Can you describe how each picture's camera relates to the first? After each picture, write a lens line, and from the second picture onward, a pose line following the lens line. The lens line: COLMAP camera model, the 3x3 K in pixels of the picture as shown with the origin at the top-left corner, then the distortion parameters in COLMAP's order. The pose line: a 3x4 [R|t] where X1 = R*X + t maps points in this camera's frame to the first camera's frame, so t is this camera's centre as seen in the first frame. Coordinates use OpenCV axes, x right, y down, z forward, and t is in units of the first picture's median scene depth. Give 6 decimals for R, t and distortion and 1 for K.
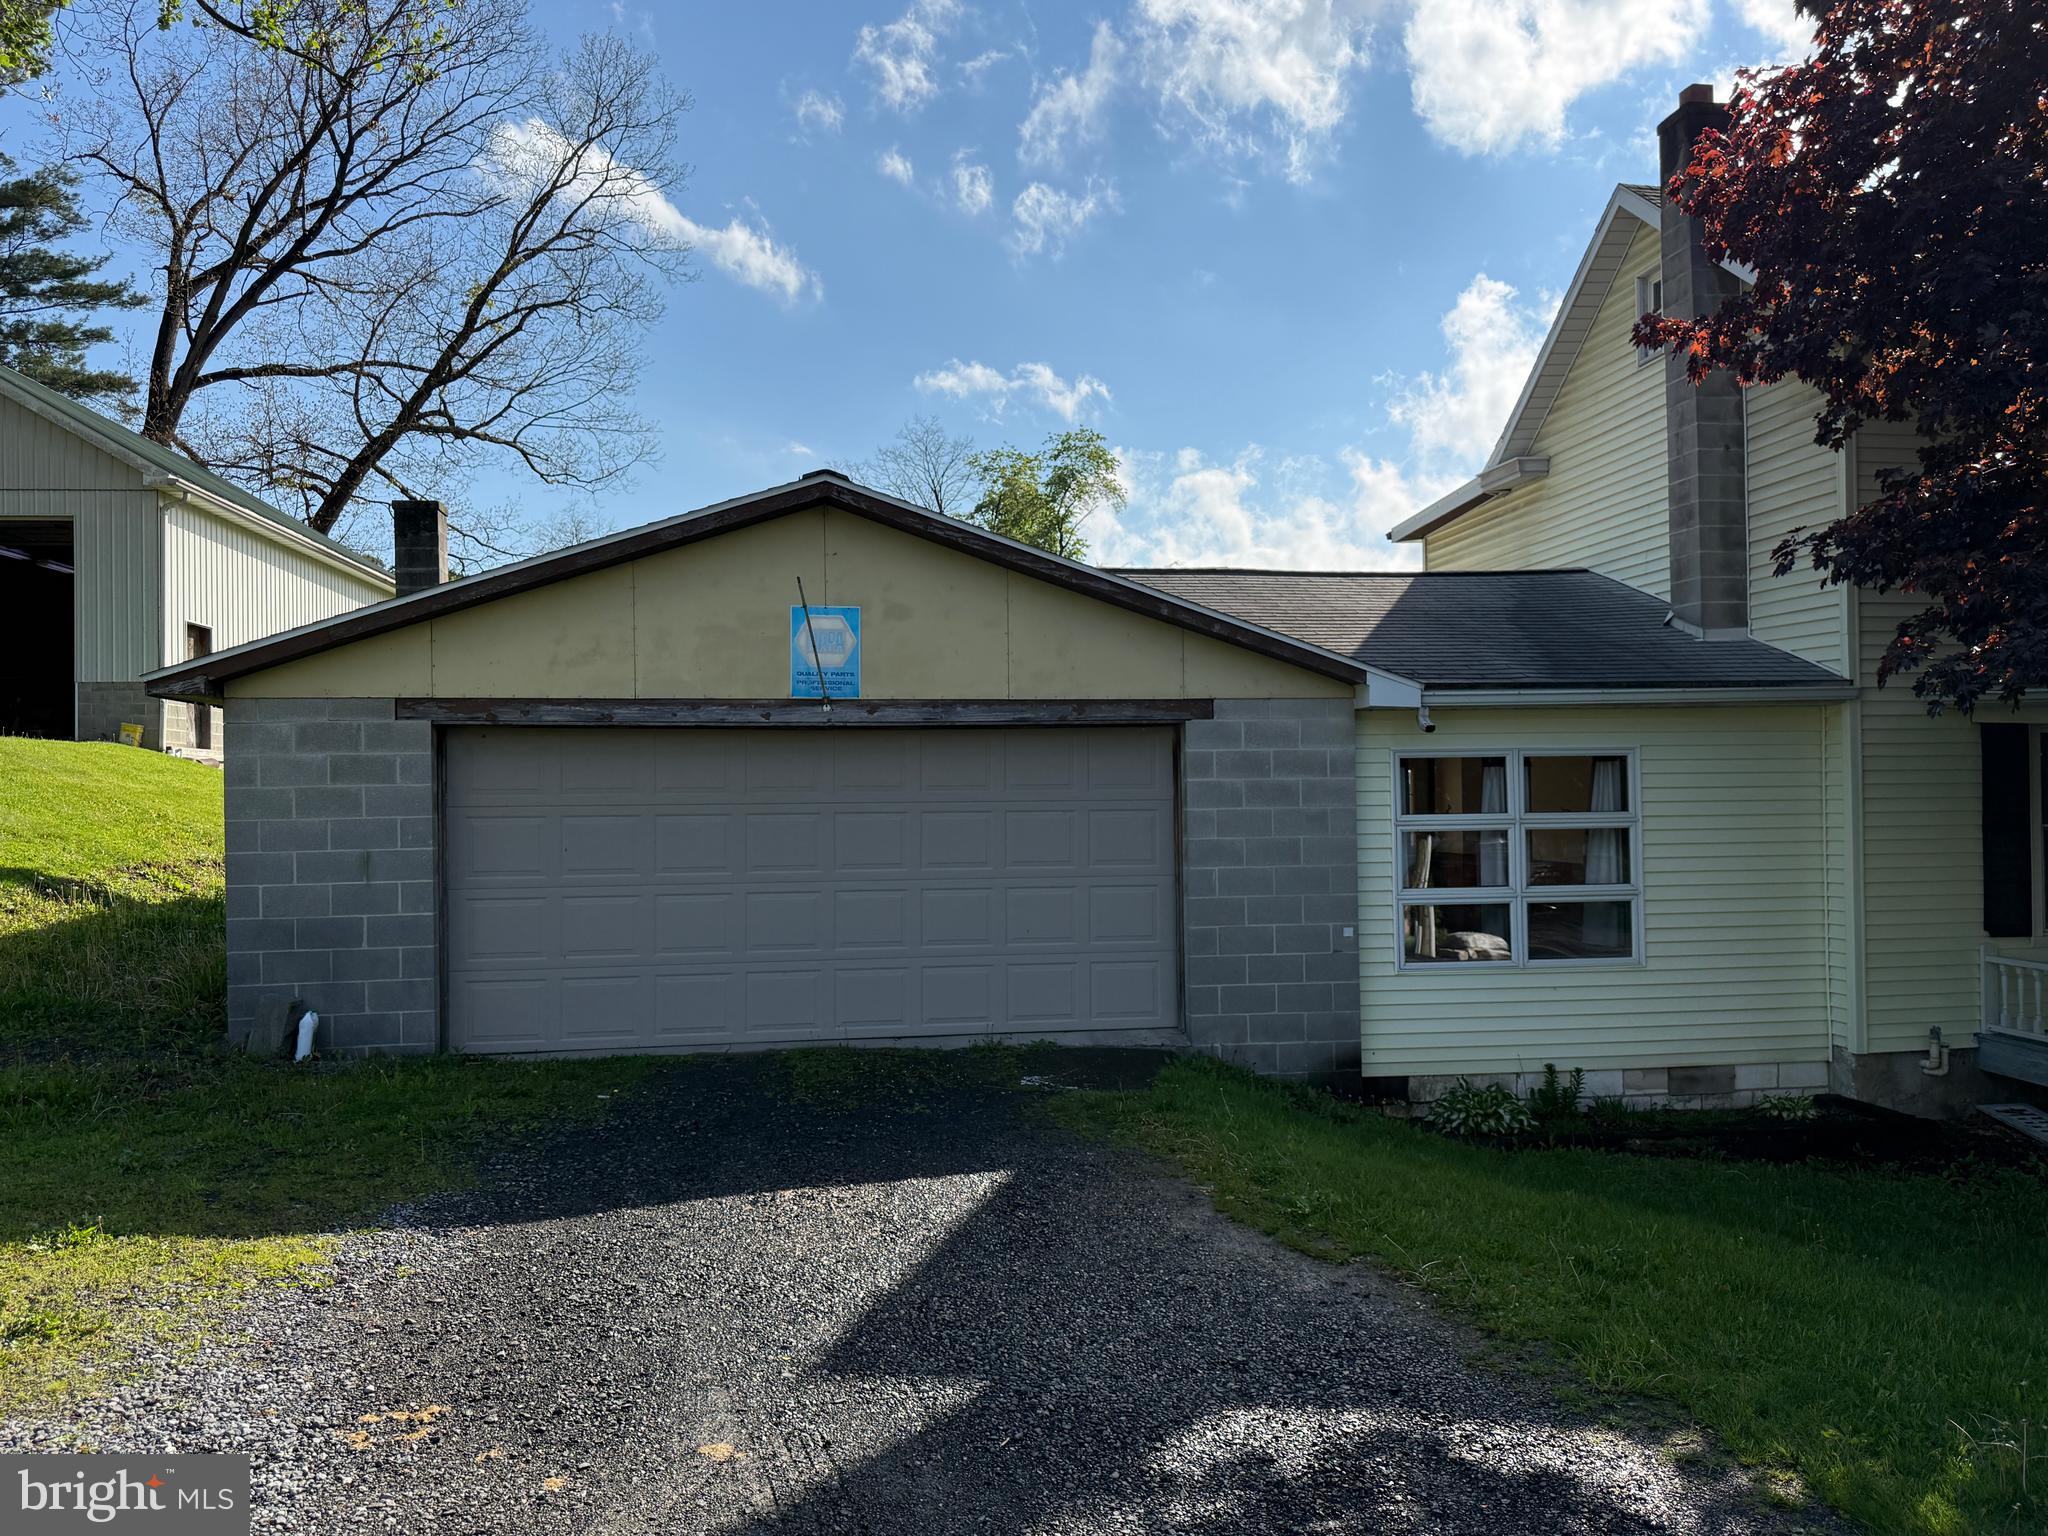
lens RADIAL K [[1542.9, 0, 1022.6], [0, 1542.9, 774.5], [0, 0, 1]] dist [0.021696, -0.011031]
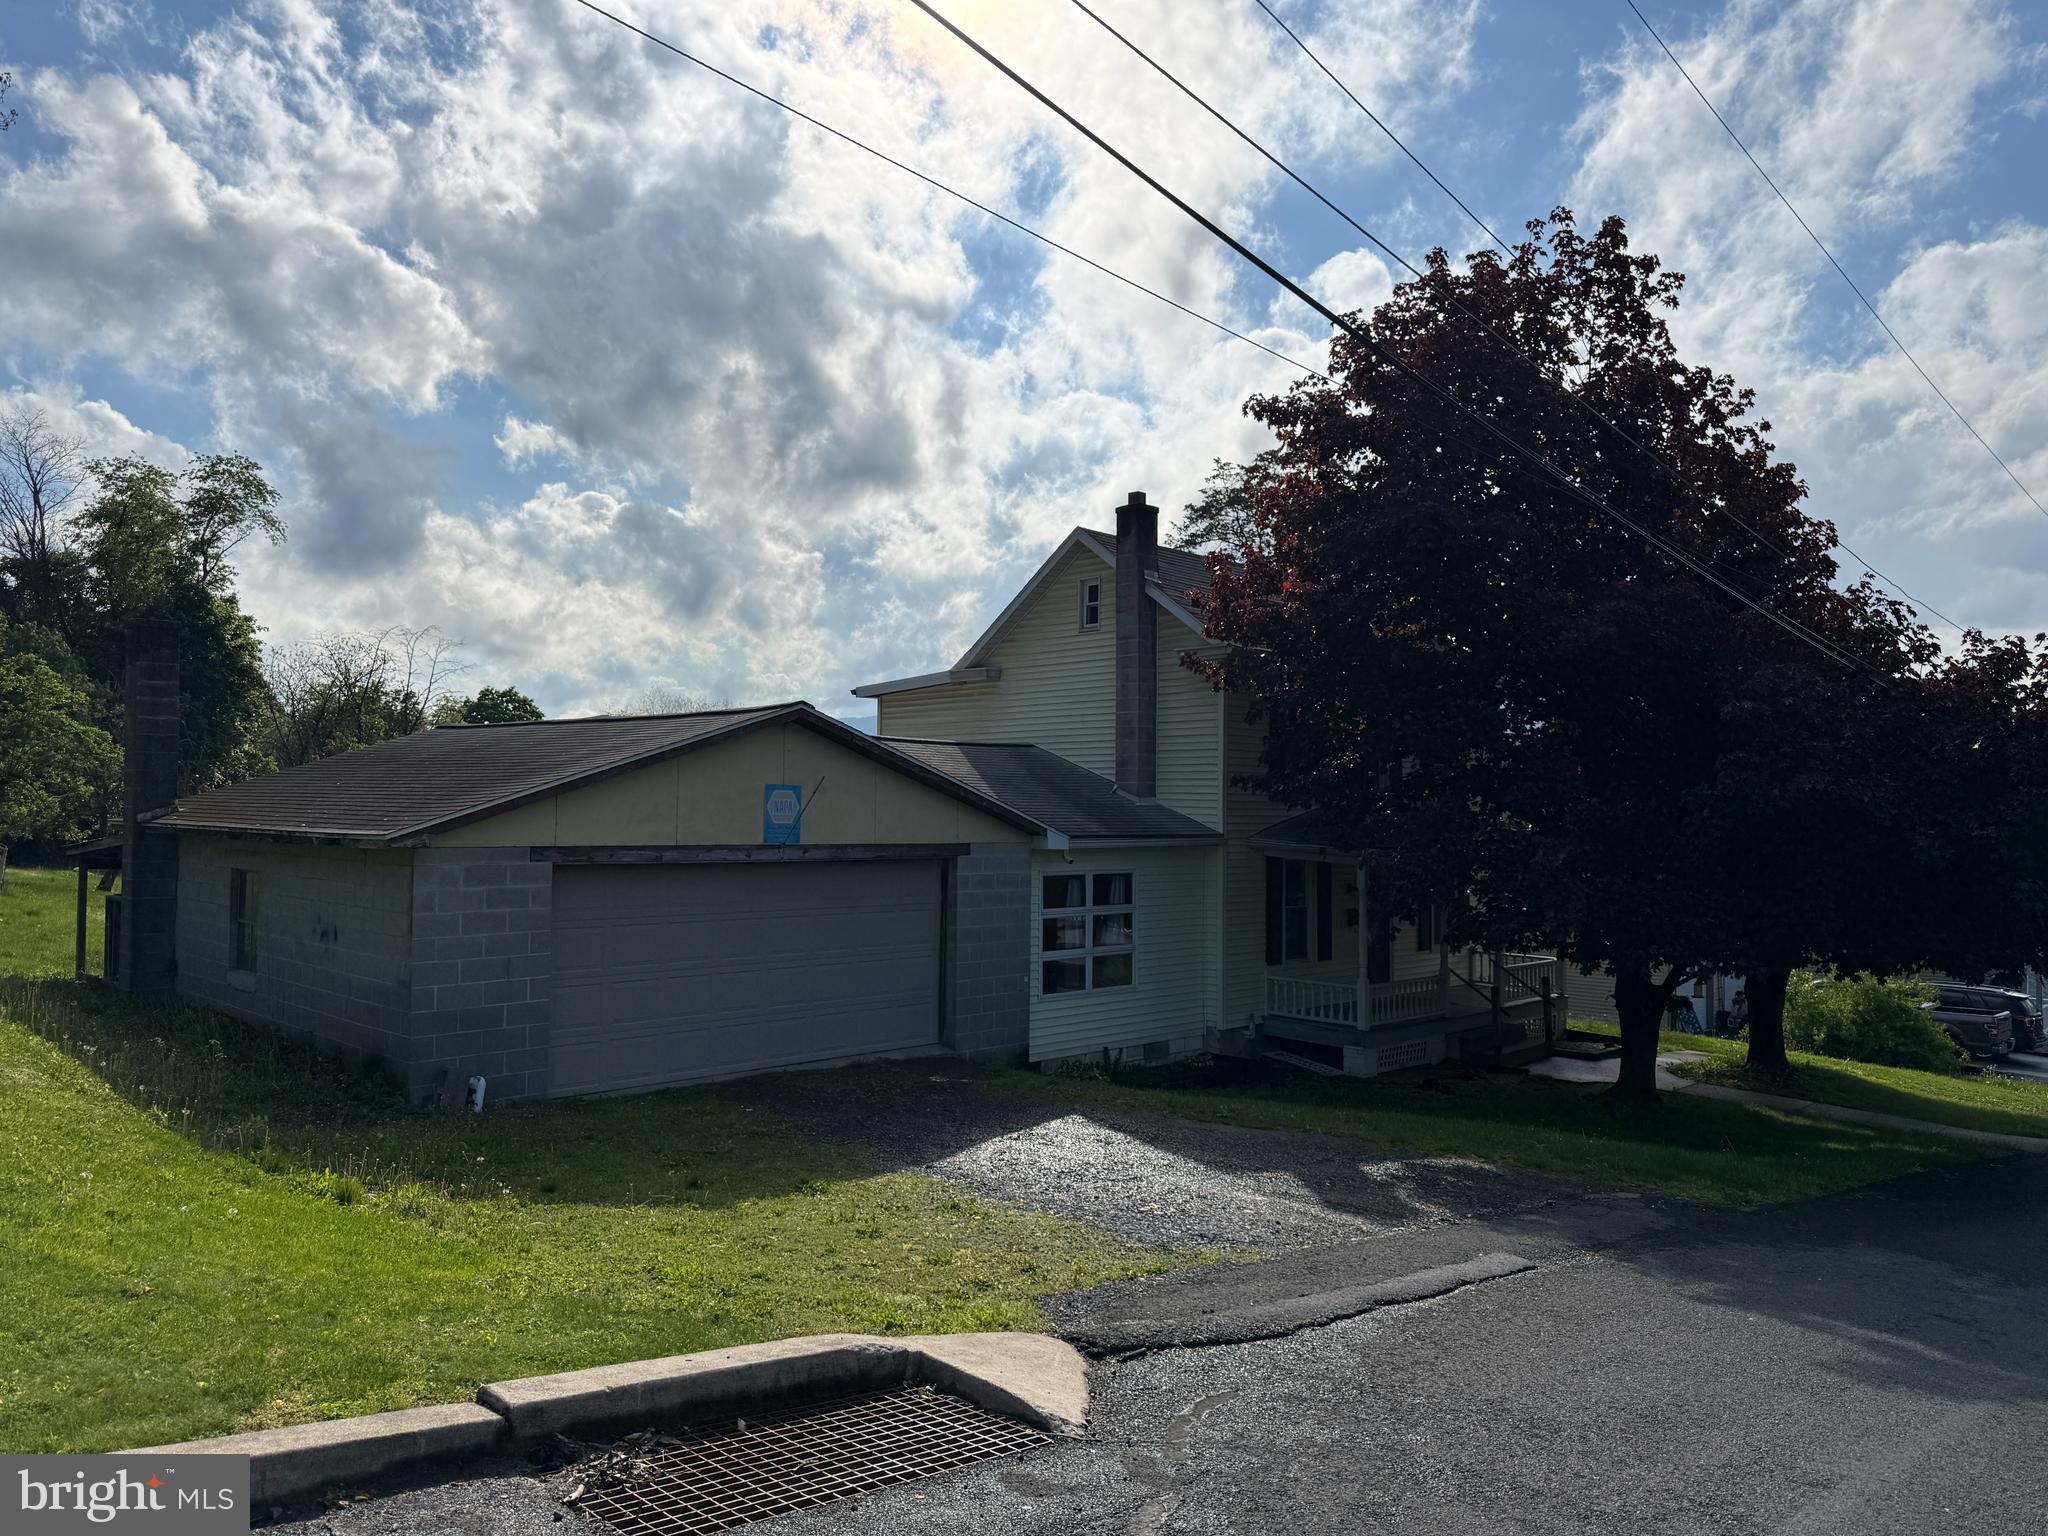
lens RADIAL K [[1460.3, 0, 1022.7], [0, 1460.3, 757.9], [0, 0, 1]] dist [0.074499, -0.062017]
pose [[0.795924, 0.043887, 0.603804, -0.791176], [-0.029024, 0.998988, -0.034352, -0.088808], [-0.604701, 0.009817, 0.796392, -0.306775]]
